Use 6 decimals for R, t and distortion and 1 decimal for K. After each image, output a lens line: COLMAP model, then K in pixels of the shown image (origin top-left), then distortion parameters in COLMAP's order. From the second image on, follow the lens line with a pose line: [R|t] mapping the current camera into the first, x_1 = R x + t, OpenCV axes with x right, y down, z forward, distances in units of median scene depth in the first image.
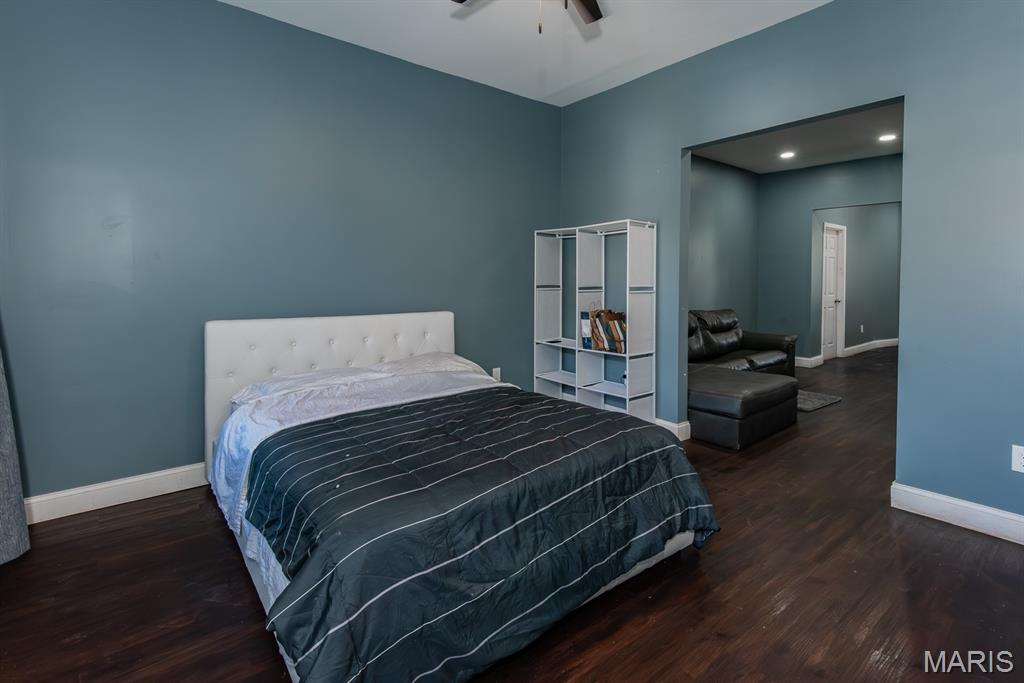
lens RADIAL K [[483.2, 0, 515.0], [0, 483.2, 311.8], [0, 0, 1]] dist [0.038581, -0.019415]
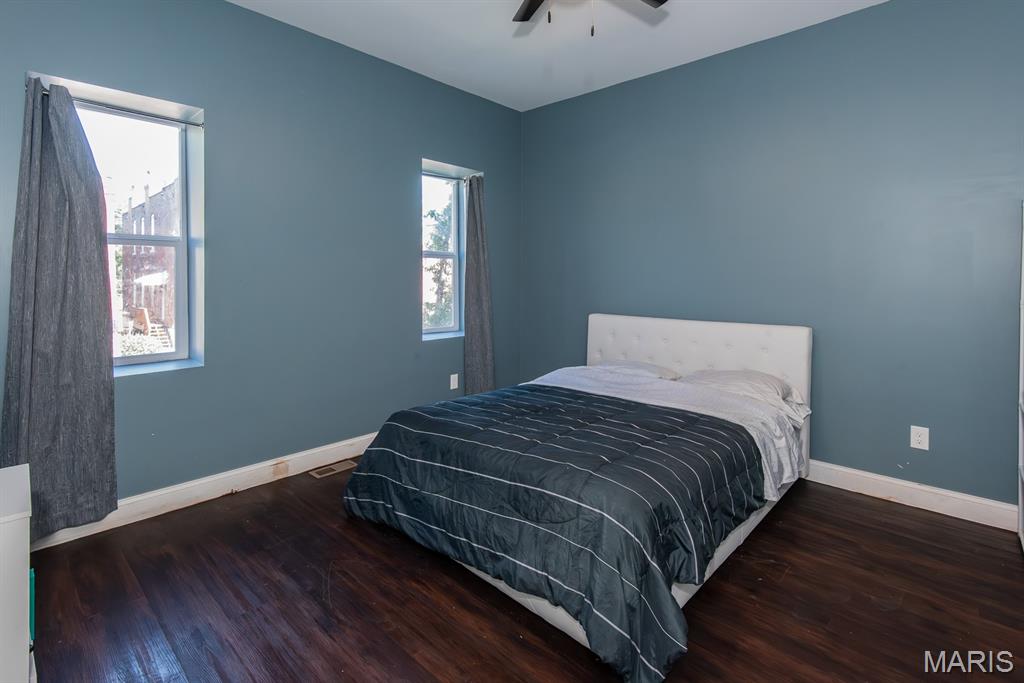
lens RADIAL K [[483.2, 0, 515.0], [0, 483.2, 311.8], [0, 0, 1]] dist [0.038581, -0.019415]
pose [[0.154451, 0.069880, -0.985526, 0.576882], [-0.068905, 0.995829, 0.059812, -0.041726], [0.985595, 0.058670, 0.158622, 0.406174]]
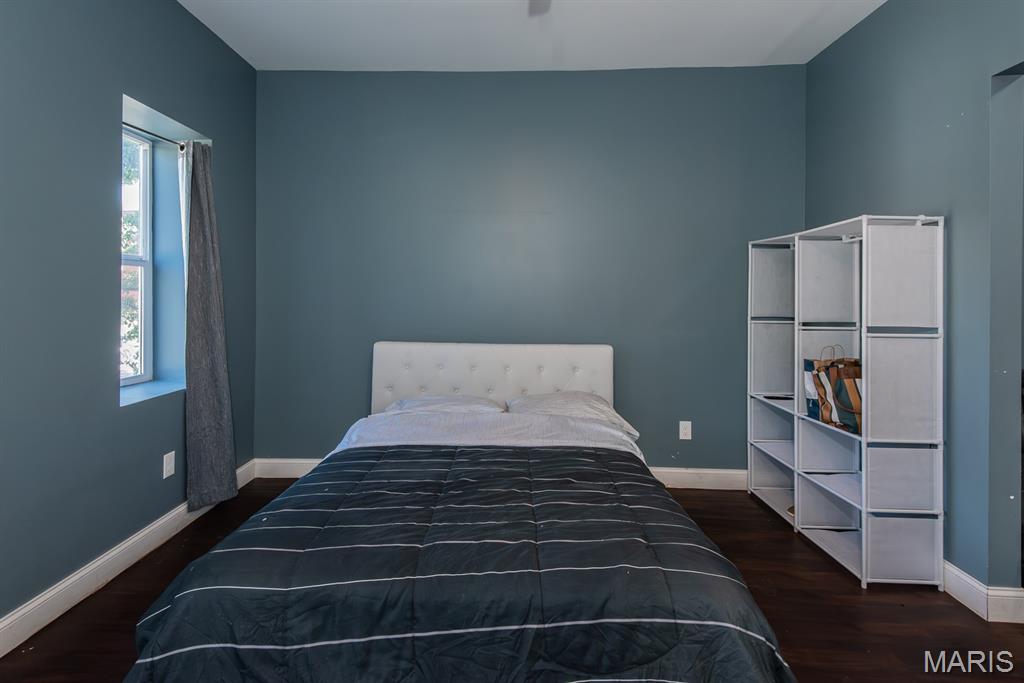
lens RADIAL K [[490.0, 0, 491.4], [0, 490.0, 312.2], [0, 0, 1]] dist [0.035653, -0.021210]
pose [[0.751576, 0.025804, -0.659142, 0.274356], [-0.049442, 0.998627, -0.017282, -0.033273], [0.657791, 0.045579, 0.751820, 0.212737]]
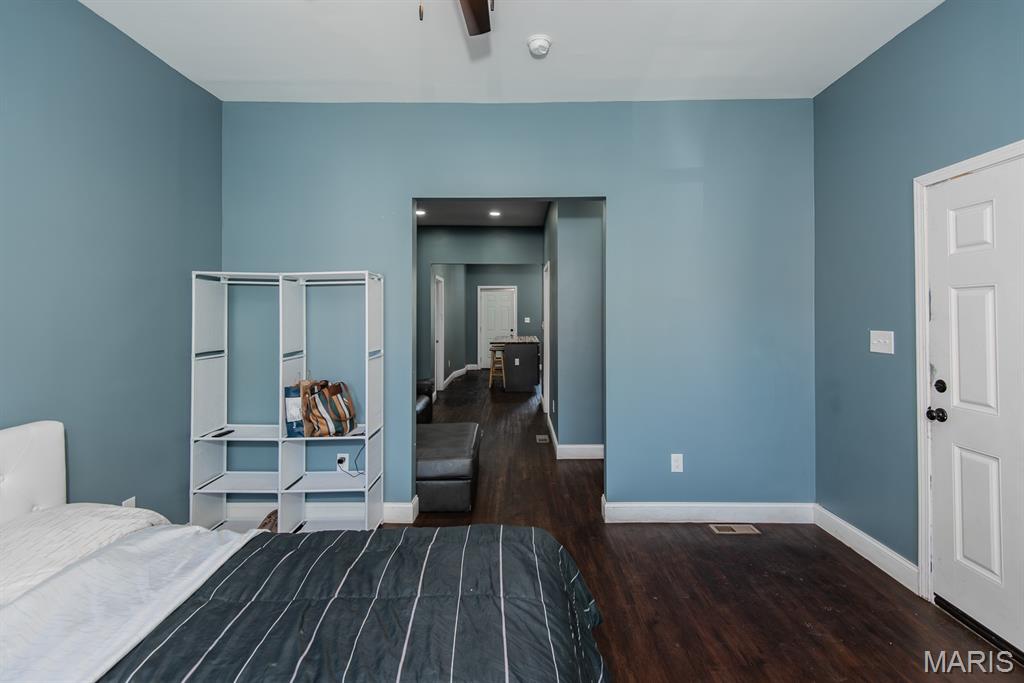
lens RADIAL K [[483.2, 0, 515.0], [0, 483.2, 311.8], [0, 0, 1]] dist [0.038581, -0.019415]
pose [[0.625881, 0.000740, 0.779918, -0.232480], [0.059820, 0.997008, -0.048951, -0.059948], [-0.777621, 0.077292, 0.623964, 0.273654]]
